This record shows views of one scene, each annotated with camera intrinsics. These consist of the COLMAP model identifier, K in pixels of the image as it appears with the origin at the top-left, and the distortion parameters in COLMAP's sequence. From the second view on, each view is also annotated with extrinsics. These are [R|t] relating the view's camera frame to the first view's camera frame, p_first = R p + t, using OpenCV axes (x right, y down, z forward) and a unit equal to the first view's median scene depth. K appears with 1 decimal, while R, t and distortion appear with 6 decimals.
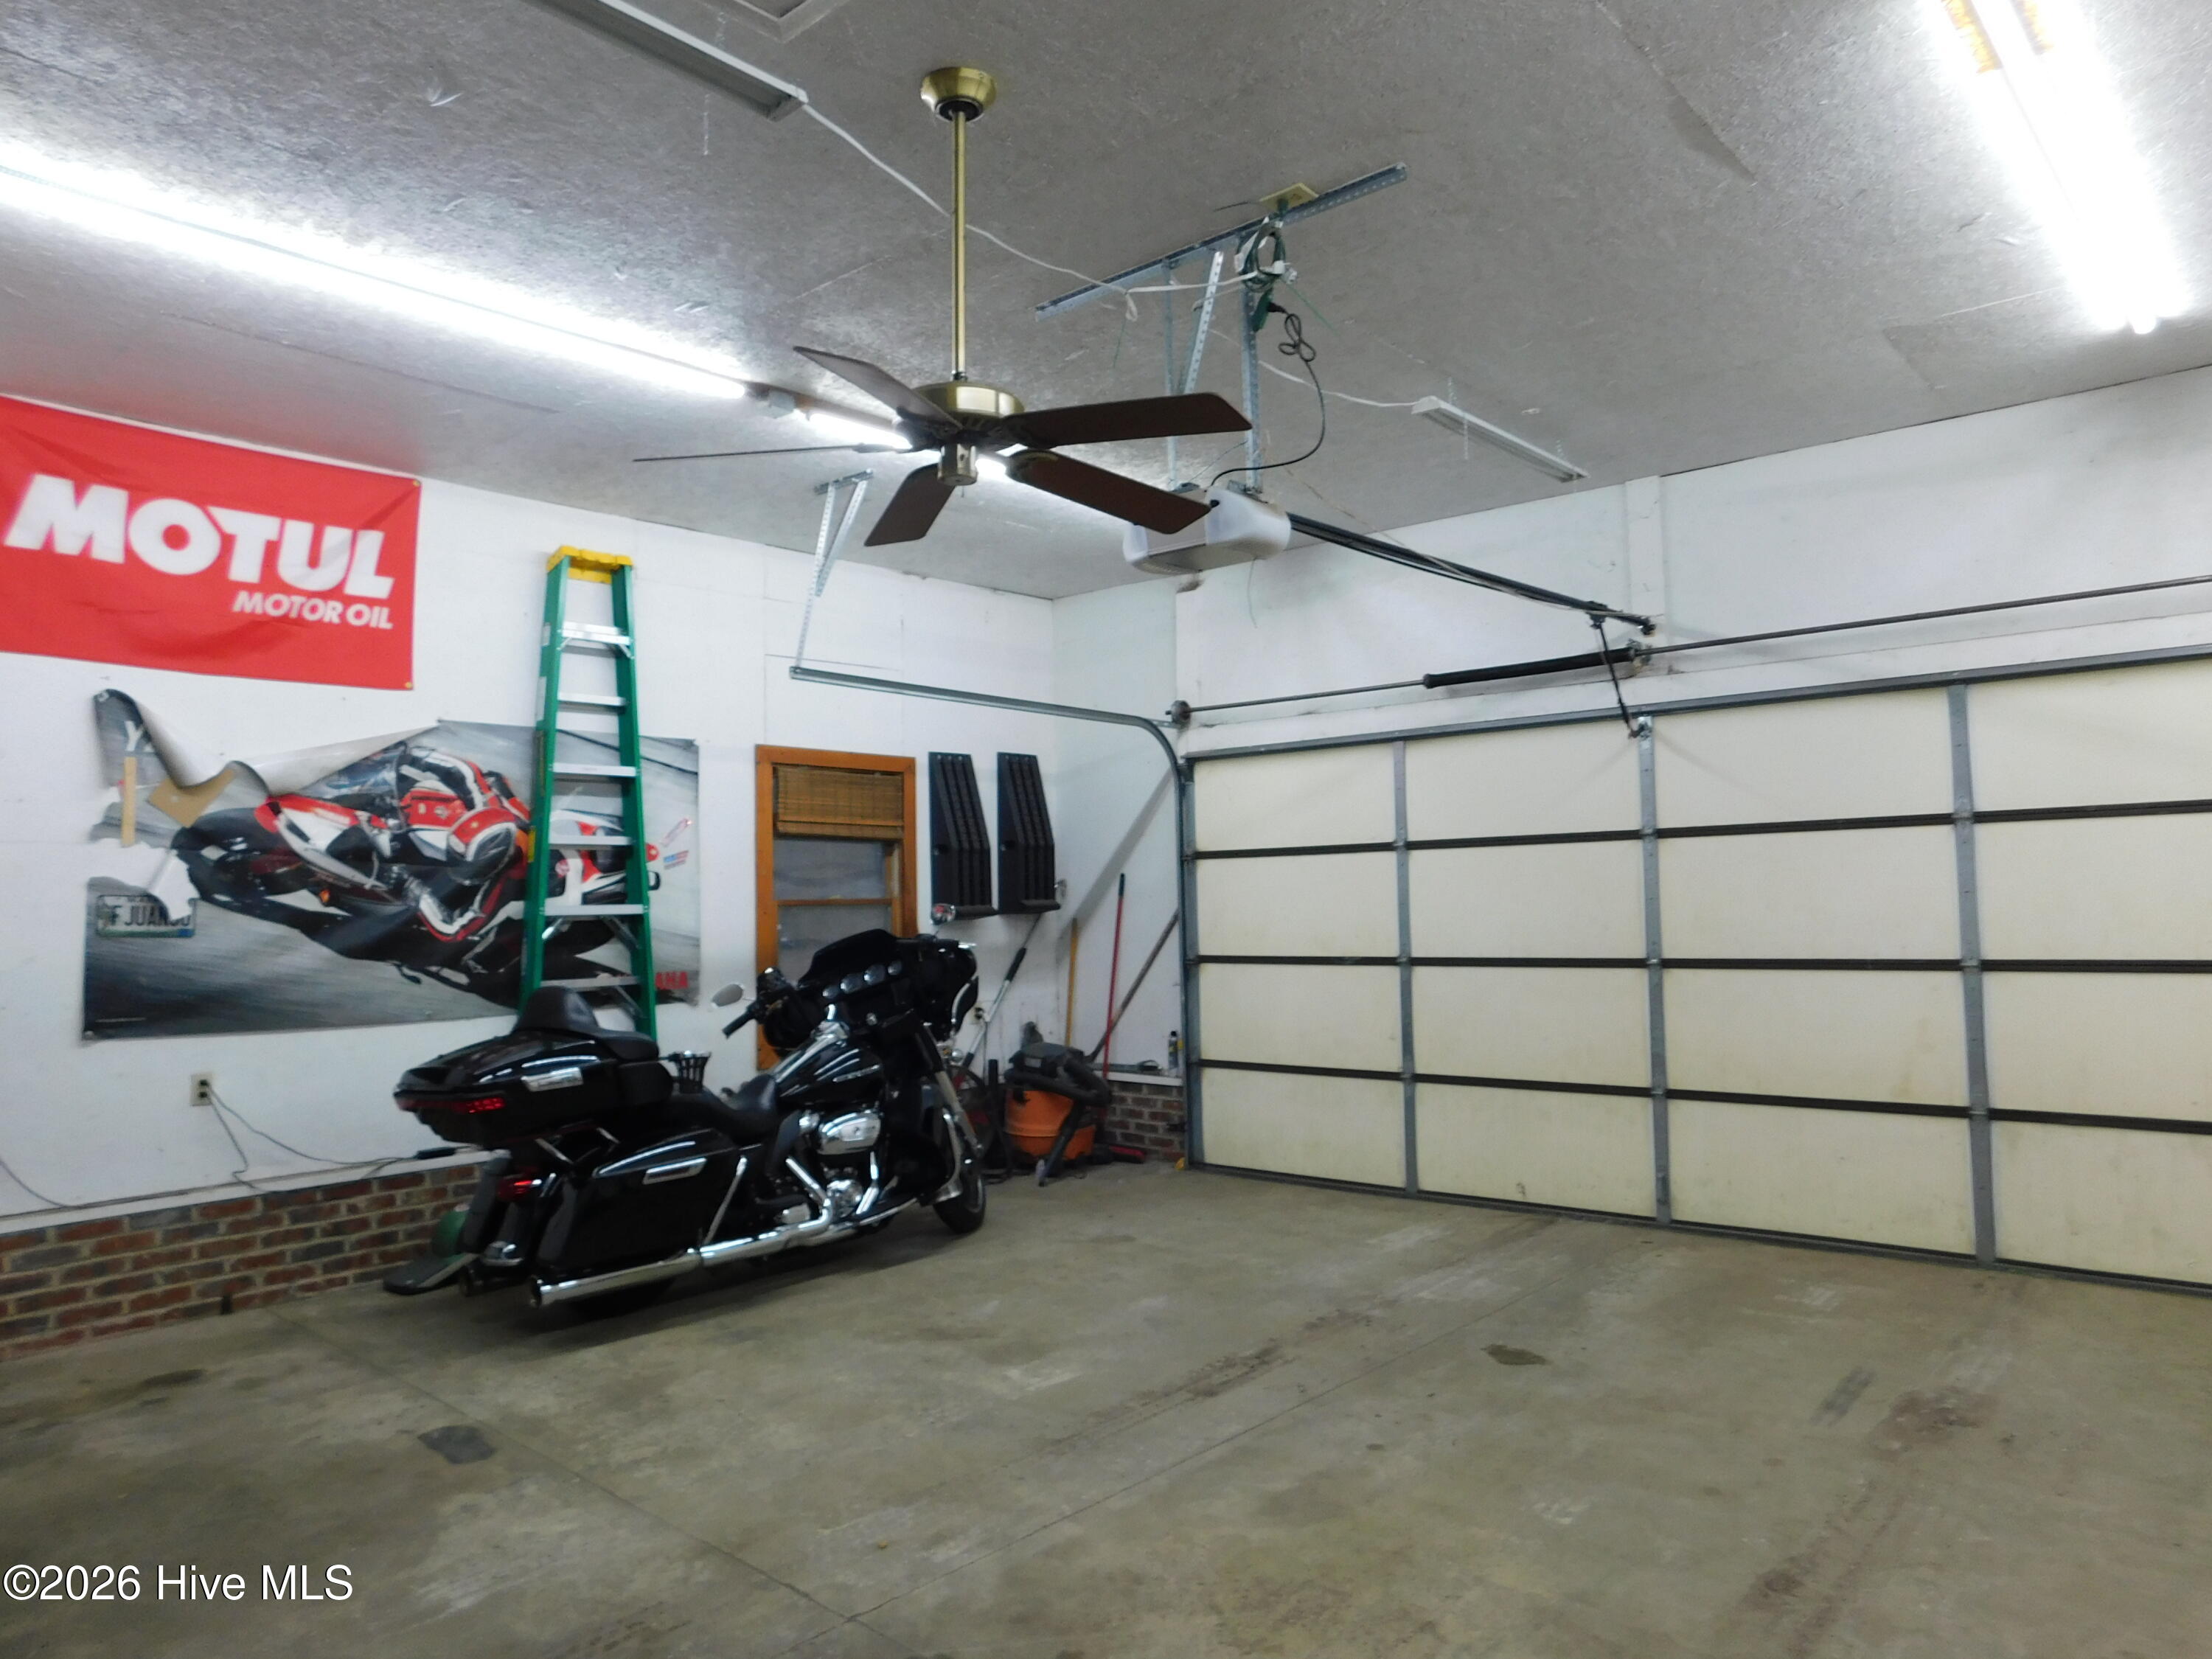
lens RADIAL K [[1467.8, 0, 1125.4], [0, 1467.8, 819.1], [0, 0, 1]] dist [-0.075821, 0.062292]
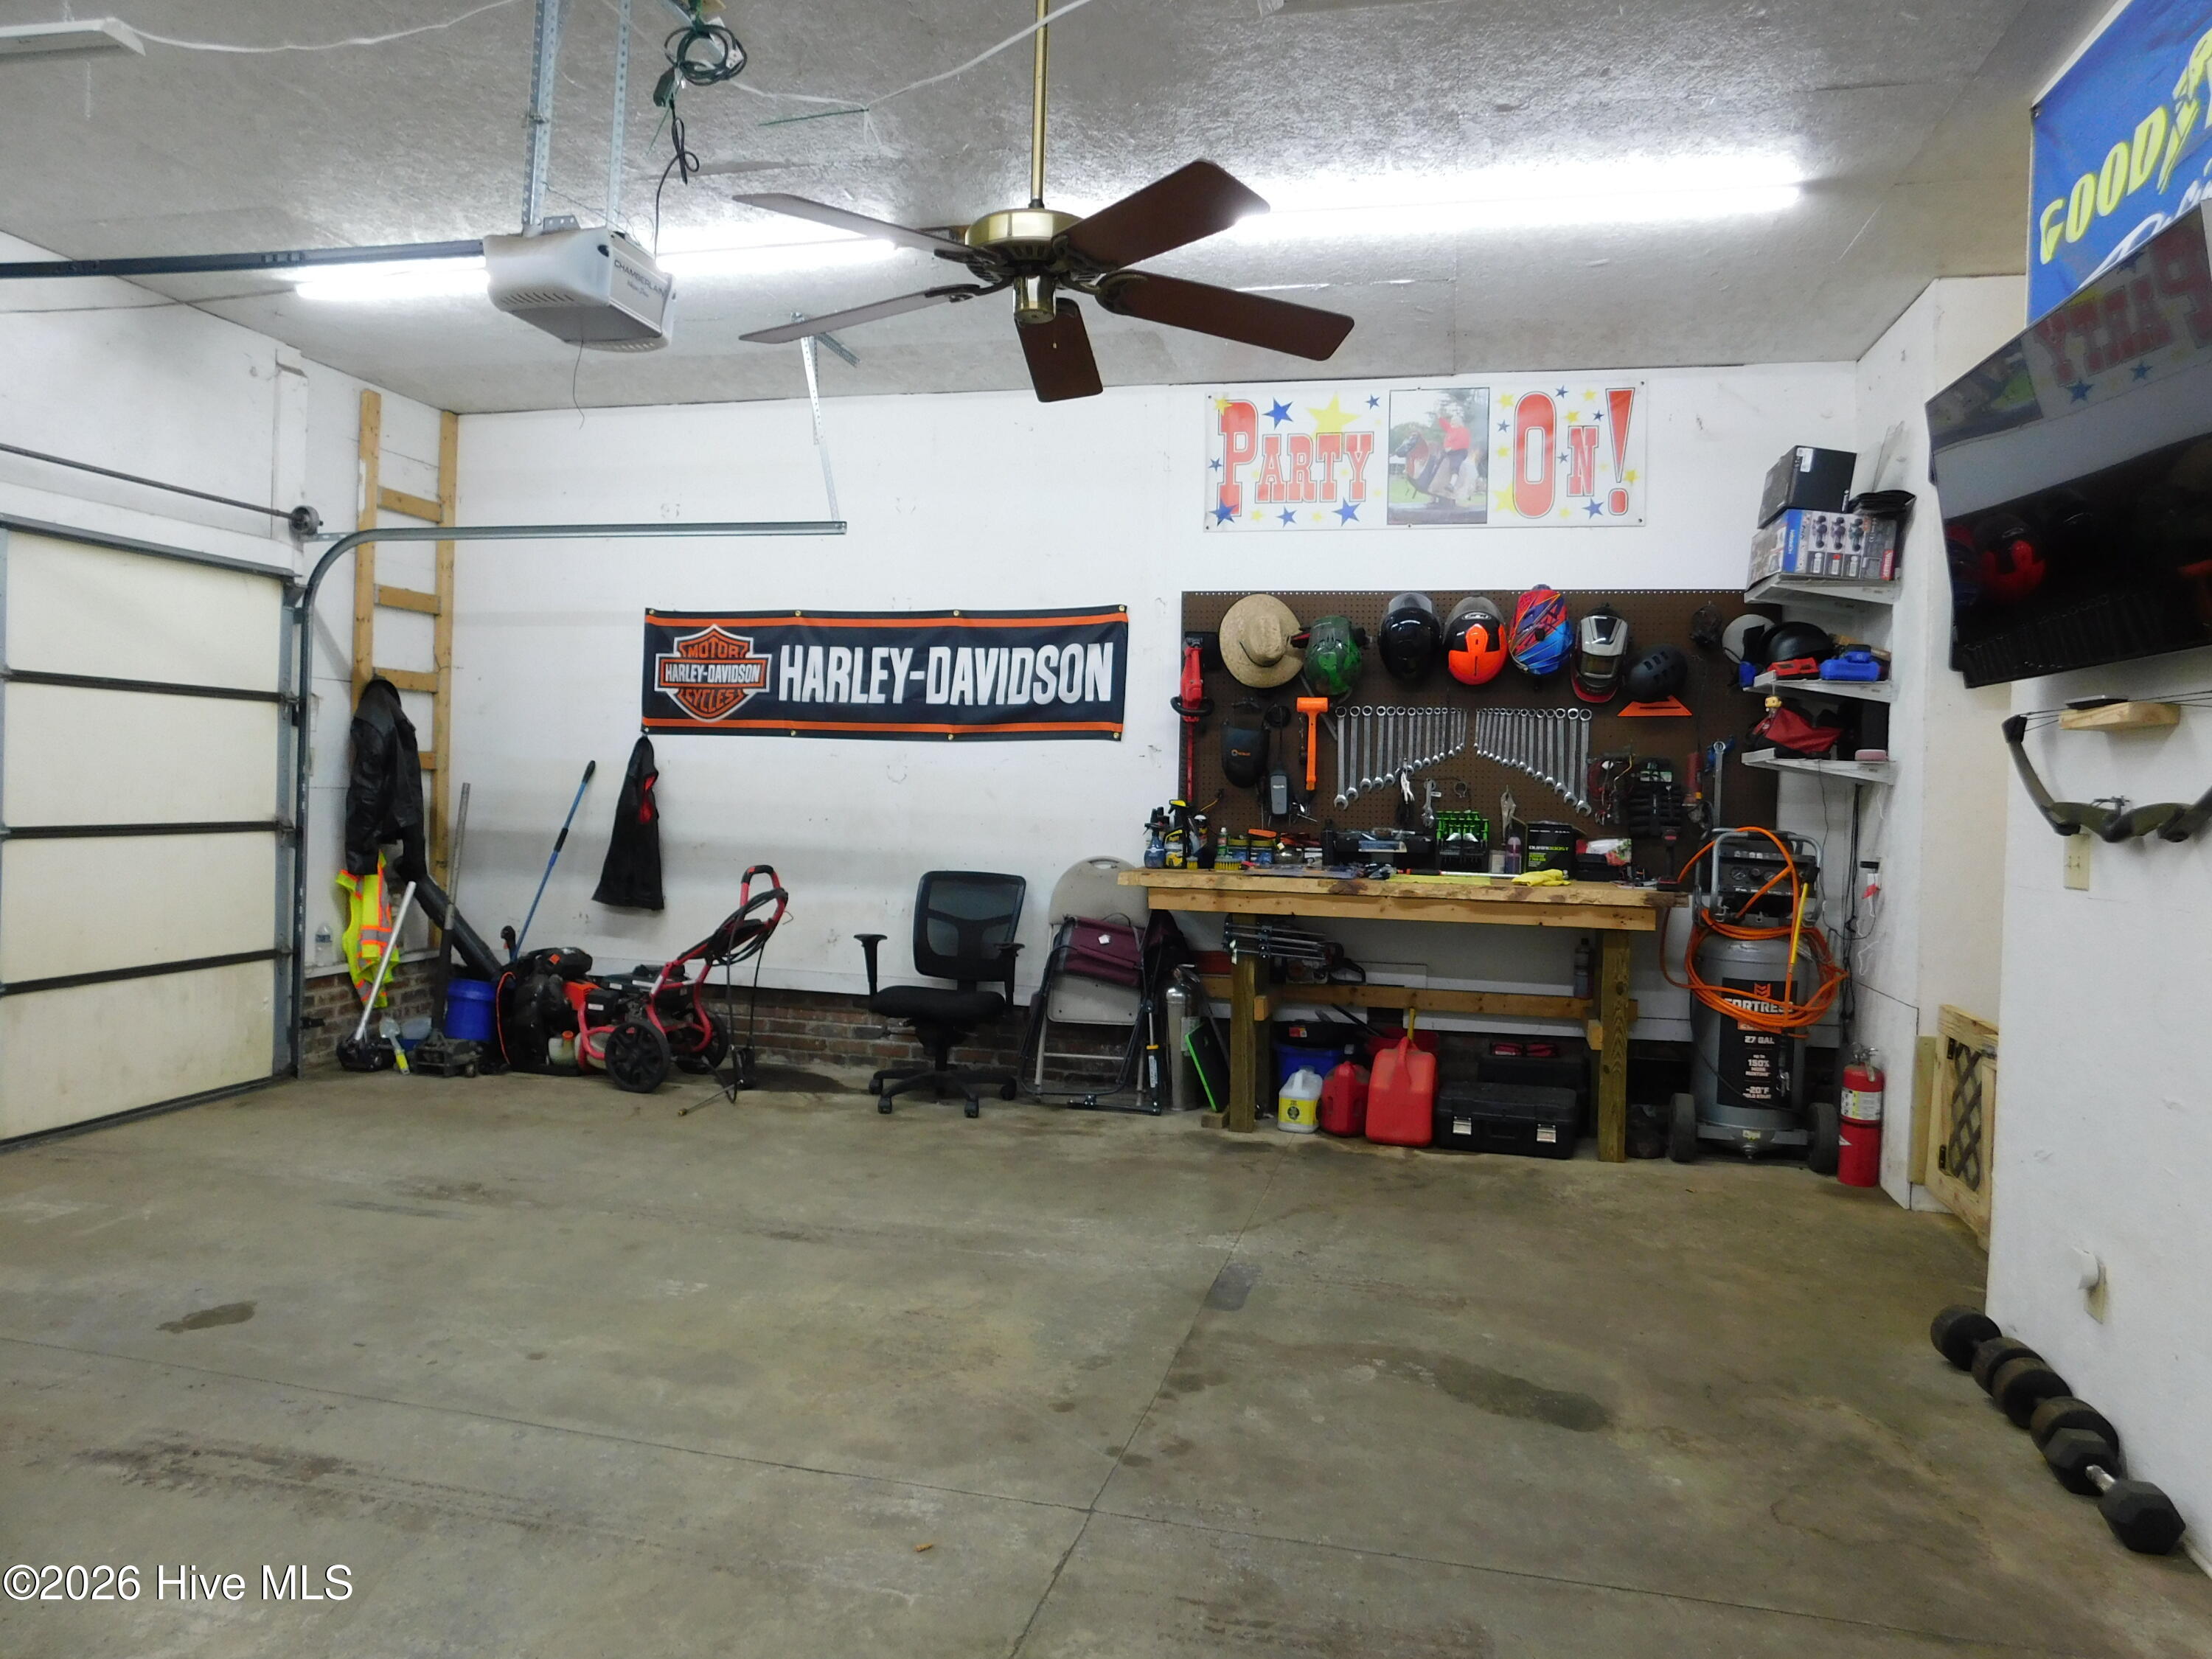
lens RADIAL K [[1467.8, 0, 1125.4], [0, 1467.8, 819.1], [0, 0, 1]] dist [-0.075821, 0.062292]
pose [[-0.492224, -0.008809, 0.870424, -0.845630], [-0.068482, 0.997241, -0.028634, 0.102497], [-0.867771, -0.073703, -0.491469, 1.217789]]
